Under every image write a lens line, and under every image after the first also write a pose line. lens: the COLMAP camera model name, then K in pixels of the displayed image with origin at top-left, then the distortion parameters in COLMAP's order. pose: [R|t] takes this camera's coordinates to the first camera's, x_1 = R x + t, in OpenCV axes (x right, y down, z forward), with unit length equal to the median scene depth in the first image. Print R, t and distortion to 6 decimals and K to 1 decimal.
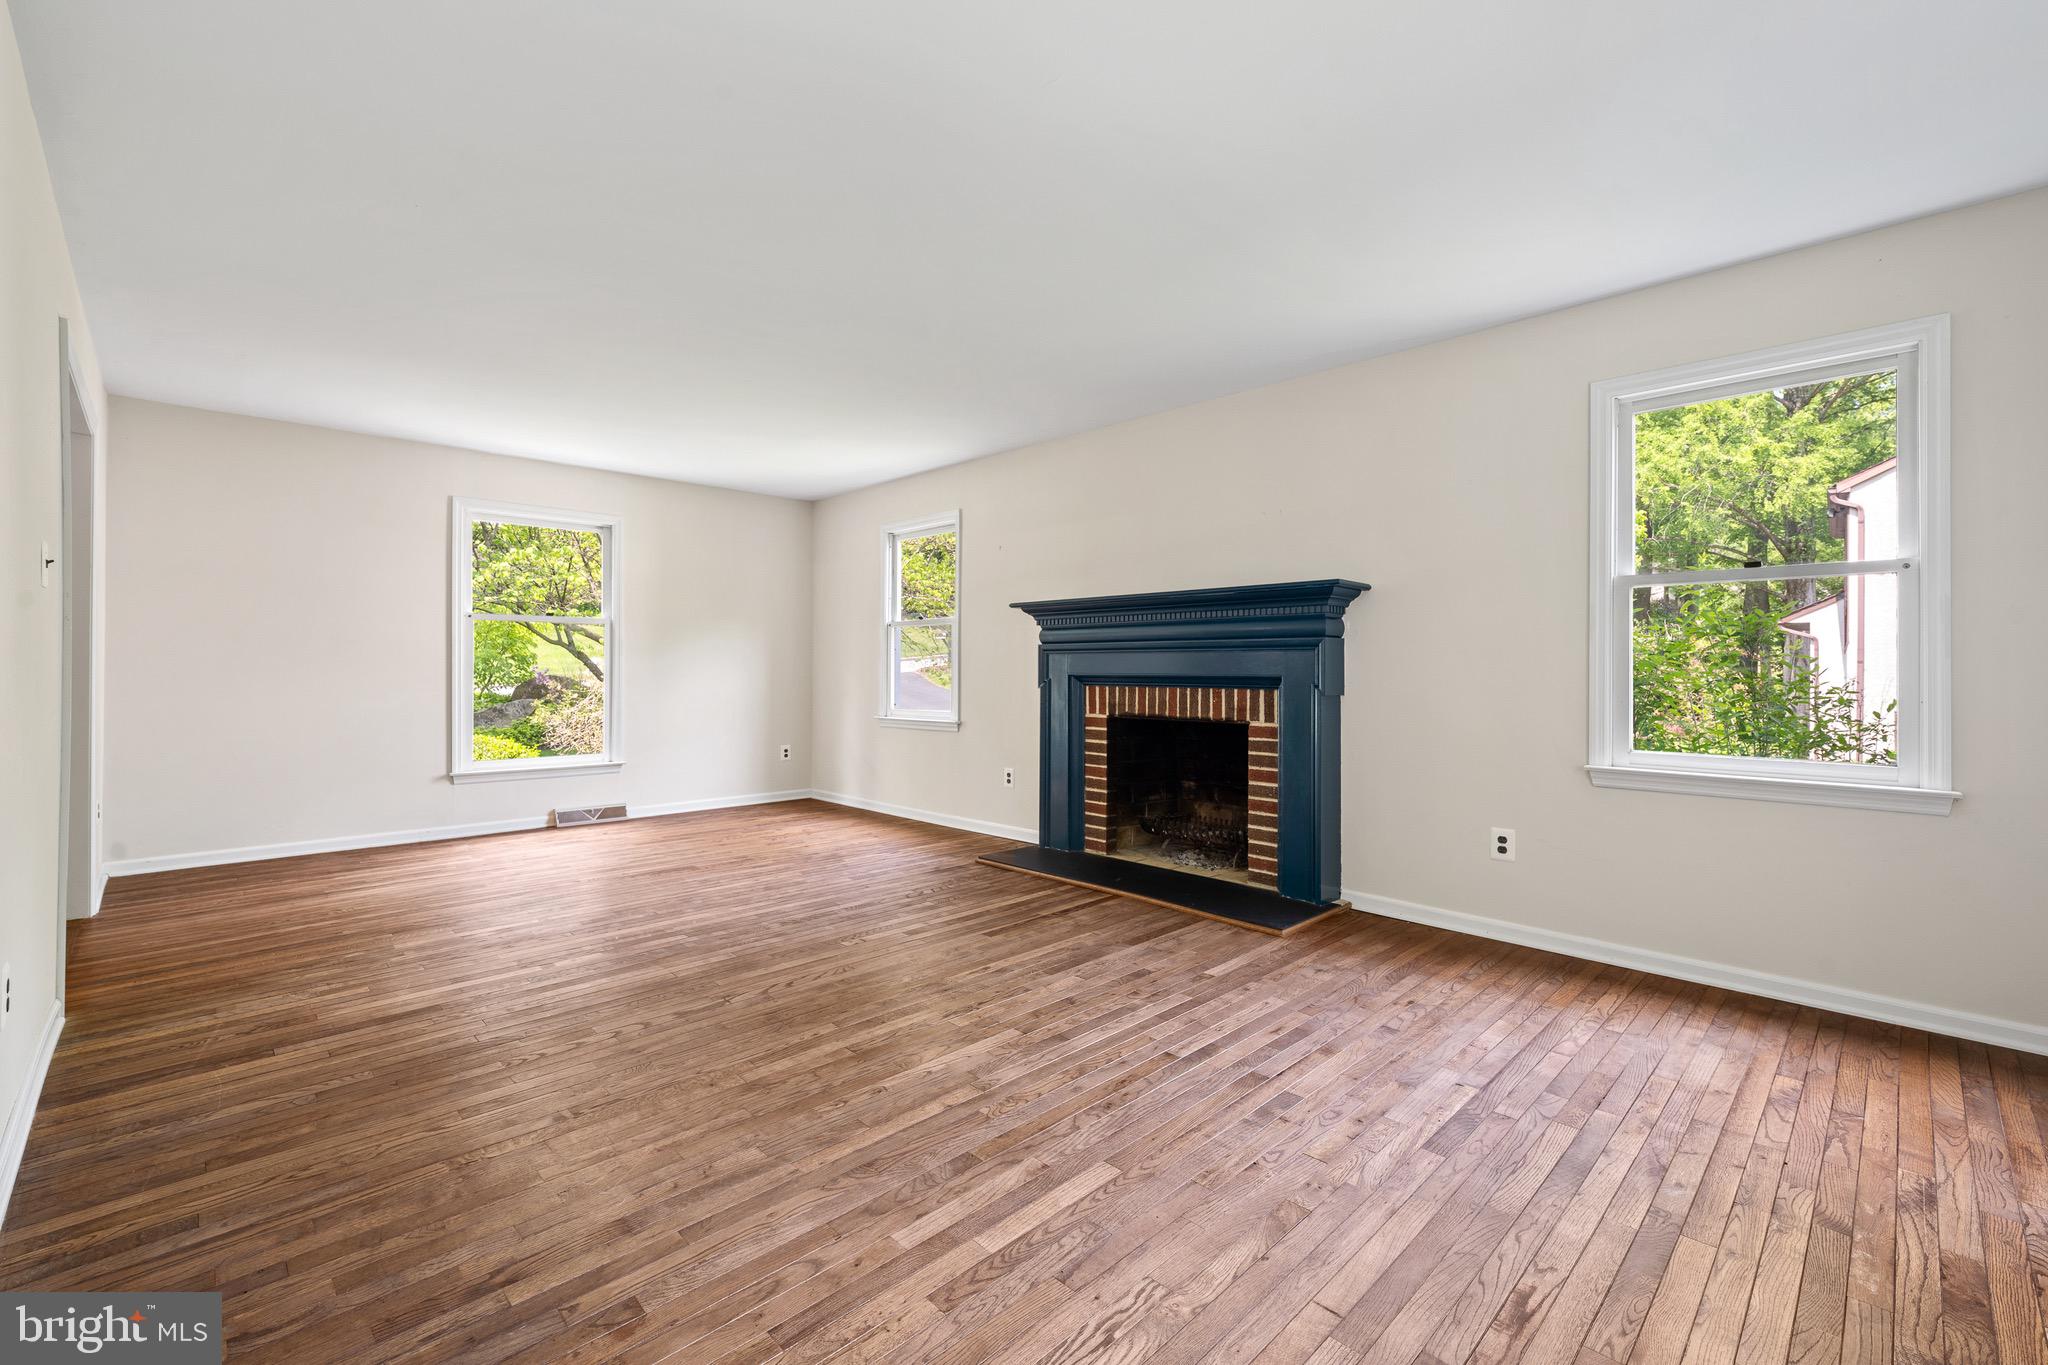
lens RADIAL K [[875.6, 0, 1023.3], [0, 875.6, 670.5], [0, 0, 1]] dist [-0.006265, 0.000585]
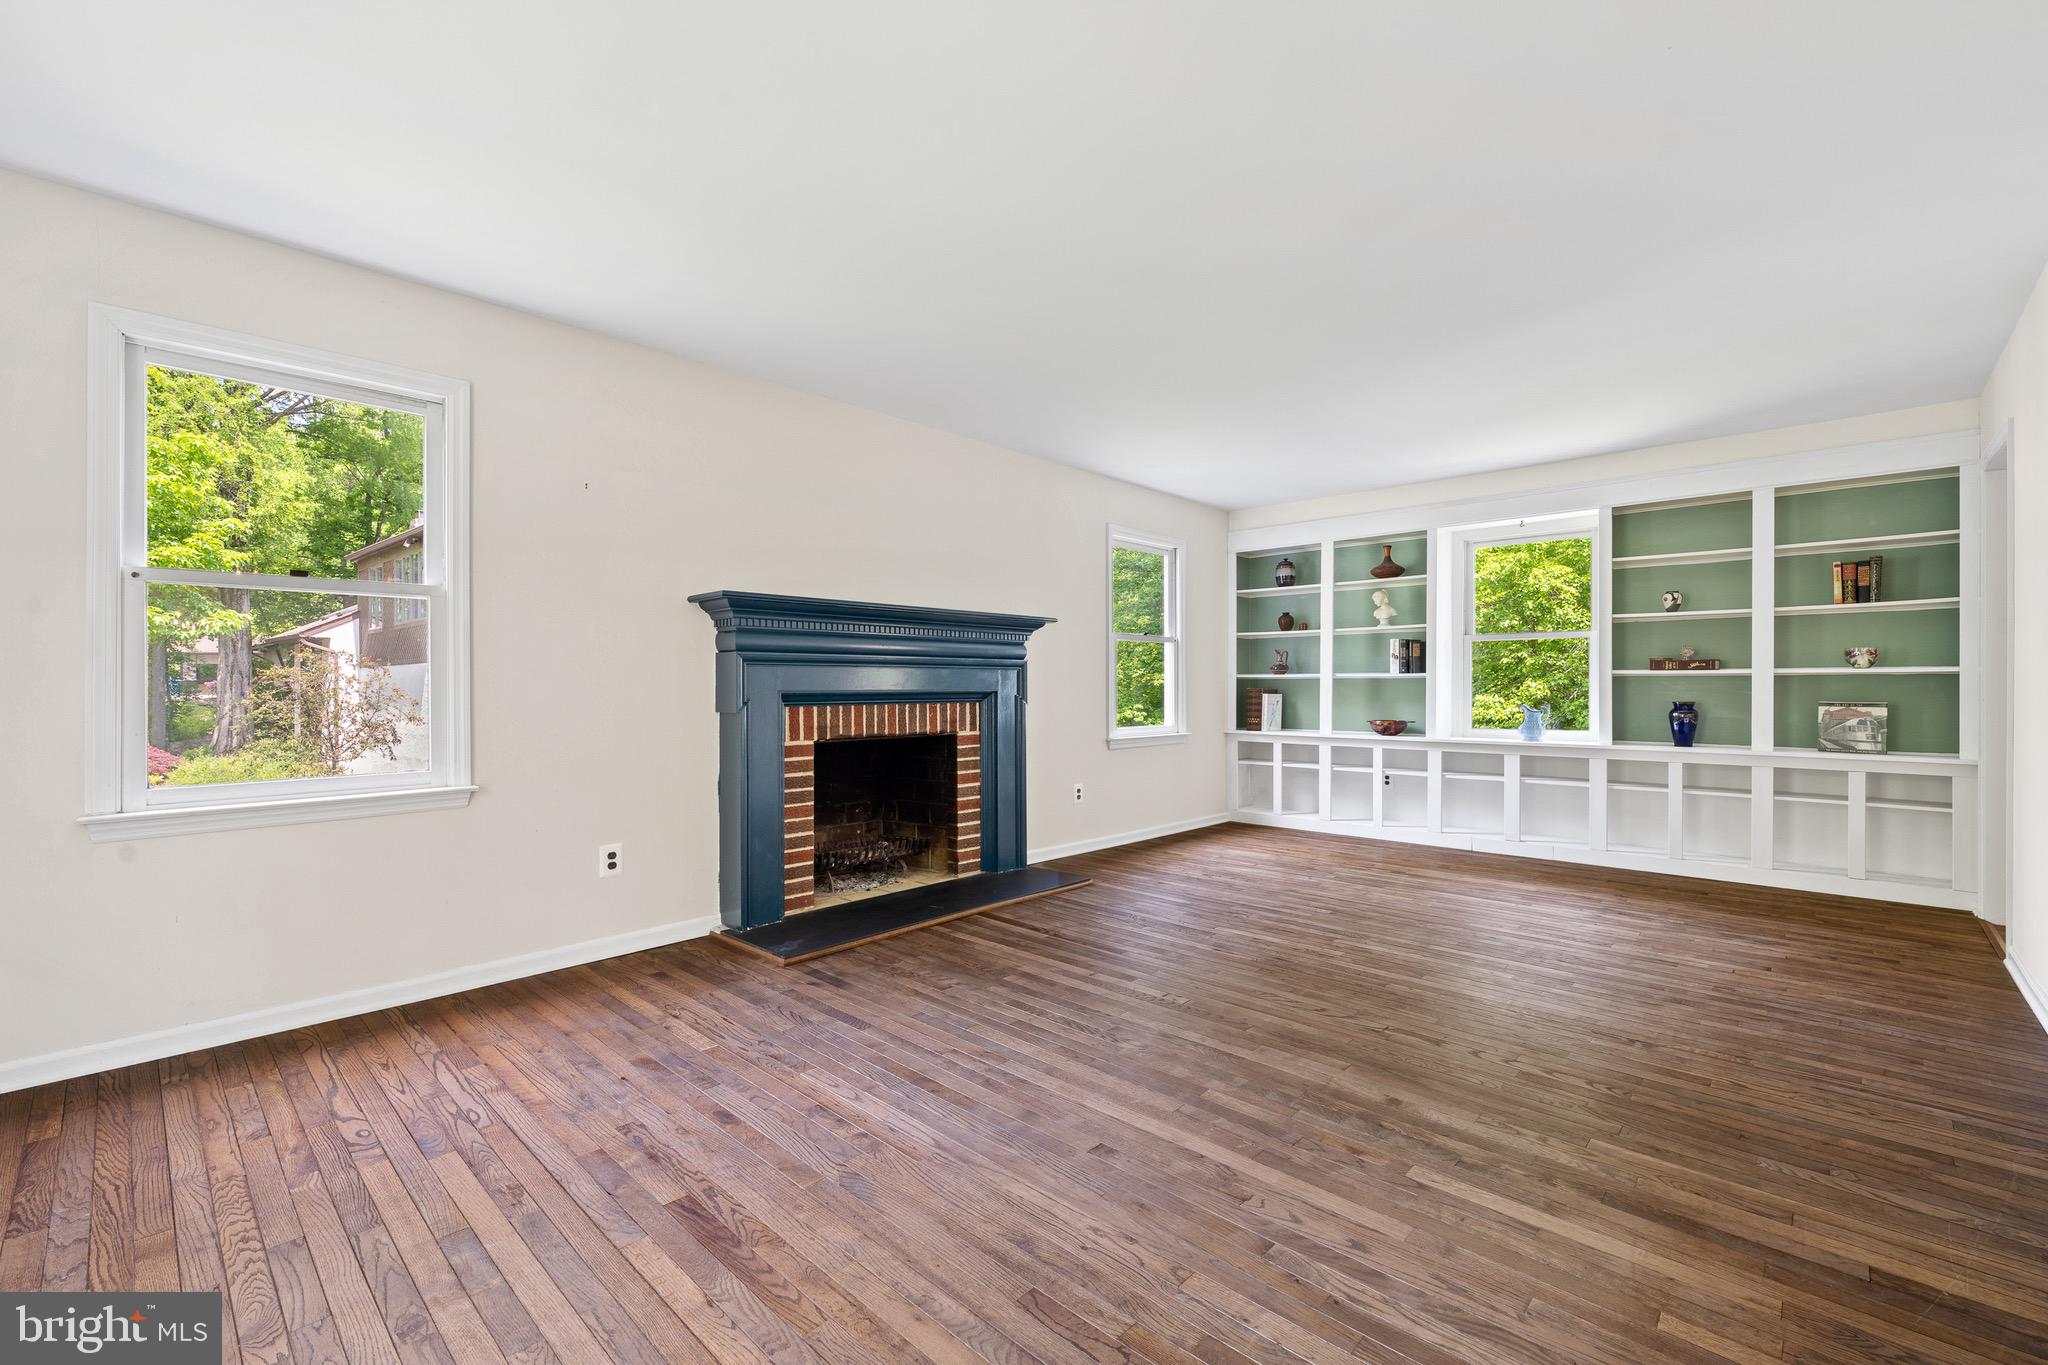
lens RADIAL K [[875.6, 0, 1021.7], [0, 875.6, 685.0], [0, 0, 1]] dist [-0.006265, 0.000585]
pose [[-0.048883, -0.004199, 0.998796, -0.848643], [0.002137, 0.999988, 0.004309, -0.006267], [-0.998802, 0.002345, -0.048873, 0.956168]]
